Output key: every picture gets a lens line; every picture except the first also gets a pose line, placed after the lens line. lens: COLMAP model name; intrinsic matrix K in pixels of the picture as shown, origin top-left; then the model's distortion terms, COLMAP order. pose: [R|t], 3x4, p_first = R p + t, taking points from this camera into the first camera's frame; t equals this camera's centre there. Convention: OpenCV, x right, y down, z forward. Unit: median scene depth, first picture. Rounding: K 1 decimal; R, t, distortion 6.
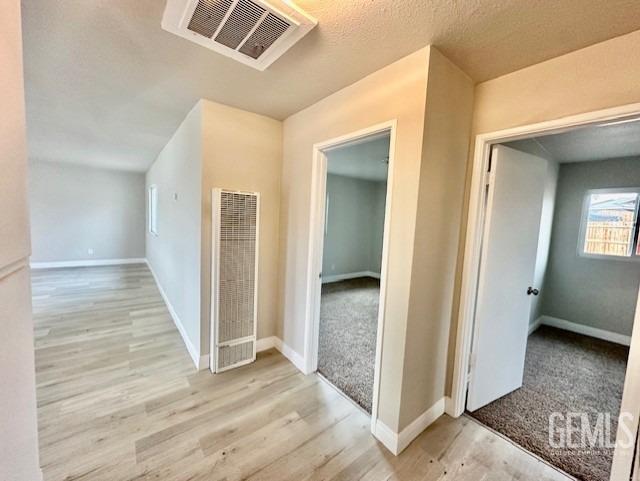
lens RADIAL K [[254.7, 0, 320.0], [0, 254.7, 240.5], [0, 0, 1]] dist [0.000522, -0.000110]
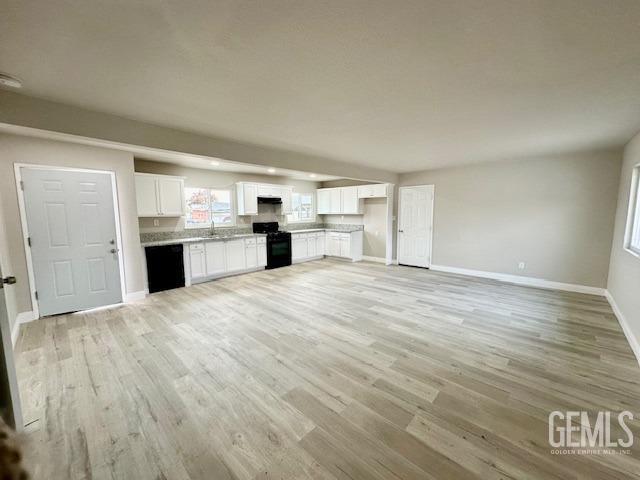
lens RADIAL K [[254.7, 0, 320.0], [0, 254.7, 240.0], [0, 0, 1]] dist [0.000522, -0.000110]
pose [[0.143402, 0.063449, -0.987628, -0.341227], [-0.069483, 0.996126, 0.053906, -0.054844], [0.987222, 0.060893, 0.147256, 0.416135]]
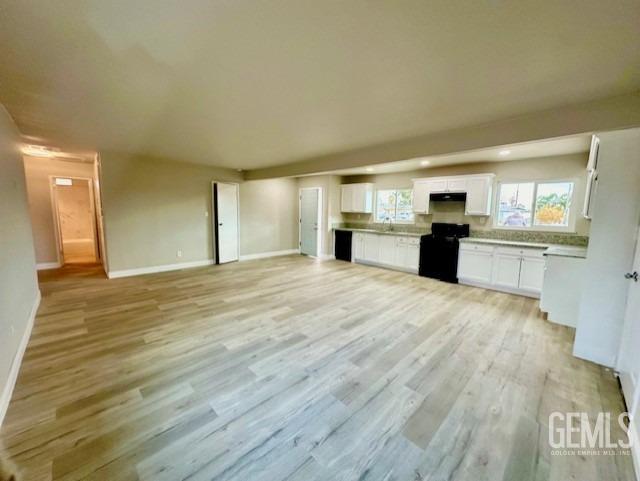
lens RADIAL K [[254.7, 0, 320.0], [0, 254.7, 240.5], [0, 0, 1]] dist [0.000522, -0.000110]
pose [[-0.991977, -0.049953, -0.116133, -1.232507], [-0.072192, 0.977944, 0.195992, -0.190982], [0.103781, 0.202804, -0.973704, 1.625049]]
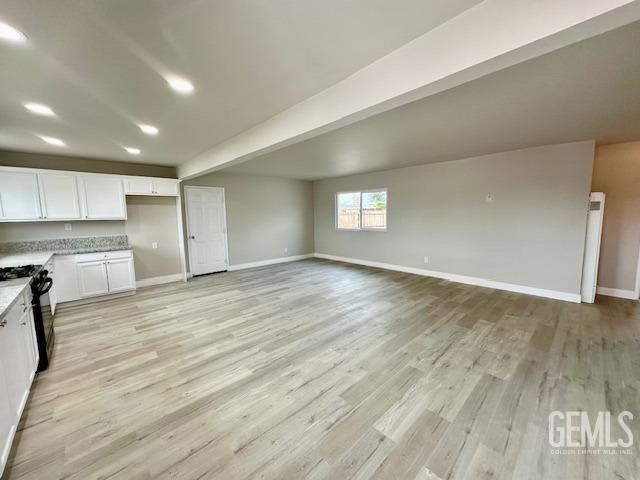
lens RADIAL K [[254.7, 0, 320.0], [0, 254.7, 240.0], [0, 0, 1]] dist [0.000522, -0.000110]
pose [[0.994666, -0.069042, 0.076631, -1.329050], [0.067016, 0.997339, 0.028706, -0.038803], [-0.078409, -0.023418, 0.996646, -0.302478]]
